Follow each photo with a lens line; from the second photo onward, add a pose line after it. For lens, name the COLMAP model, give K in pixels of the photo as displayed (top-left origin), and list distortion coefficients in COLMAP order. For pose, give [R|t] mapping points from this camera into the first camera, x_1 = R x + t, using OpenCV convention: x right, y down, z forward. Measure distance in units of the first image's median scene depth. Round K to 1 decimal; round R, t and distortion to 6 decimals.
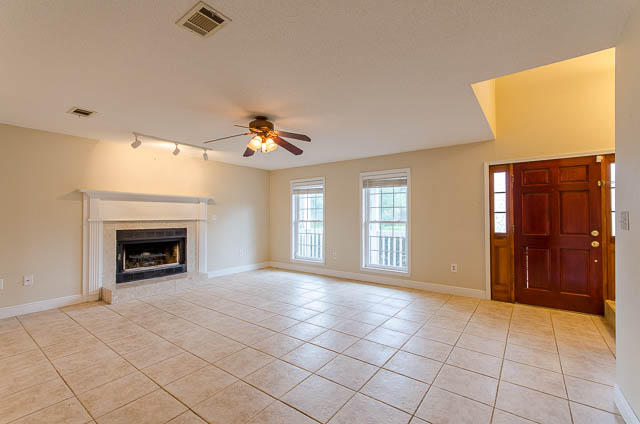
lens RADIAL K [[281.2, 0, 323.5], [0, 281.2, 210.4], [0, 0, 1]] dist [-0.001221, 0.001222]
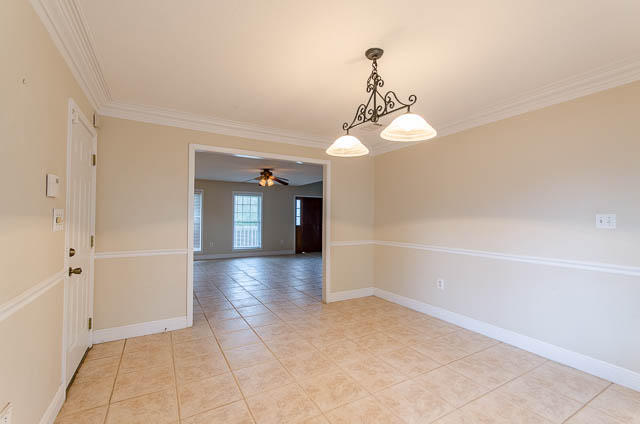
lens RADIAL K [[281.2, 0, 325.7], [0, 281.2, 214.0], [0, 0, 1]] dist [-0.001221, 0.001222]
pose [[0.388866, 0.018332, 0.921112, -1.217989], [-0.027474, 0.999588, -0.008295, -0.002702], [-0.920885, -0.022081, 0.389210, -0.127101]]
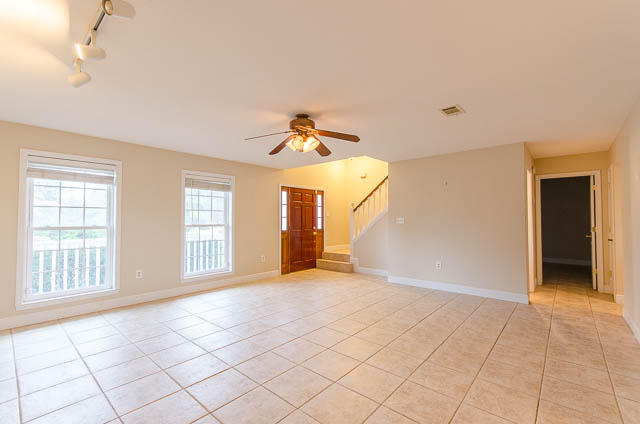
lens RADIAL K [[281.2, 0, 319.5], [0, 281.2, 212.8], [0, 0, 1]] dist [-0.001221, 0.001222]
pose [[0.086169, 0.025340, 0.995958, -0.731349], [-0.019090, 0.999535, -0.023780, 0.013356], [-0.996098, -0.016964, 0.086612, 0.541938]]
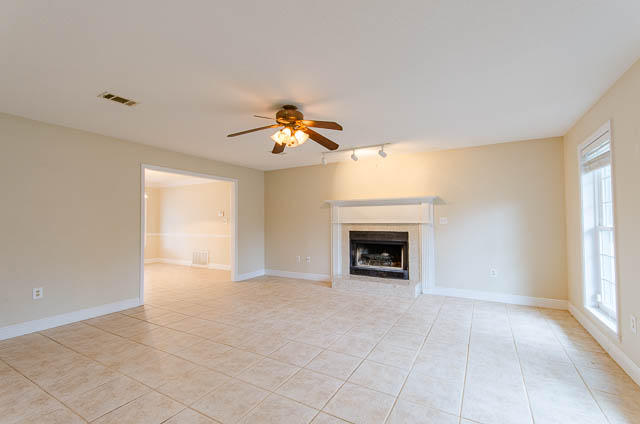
lens RADIAL K [[281.2, 0, 316.6], [0, 281.2, 211.9], [0, 0, 1]] dist [-0.001221, 0.001222]
pose [[0.106656, -0.031231, -0.993805, 0.413050], [0.025298, 0.999268, -0.028688, 0.016222], [0.993974, -0.022082, 0.107368, 0.624736]]
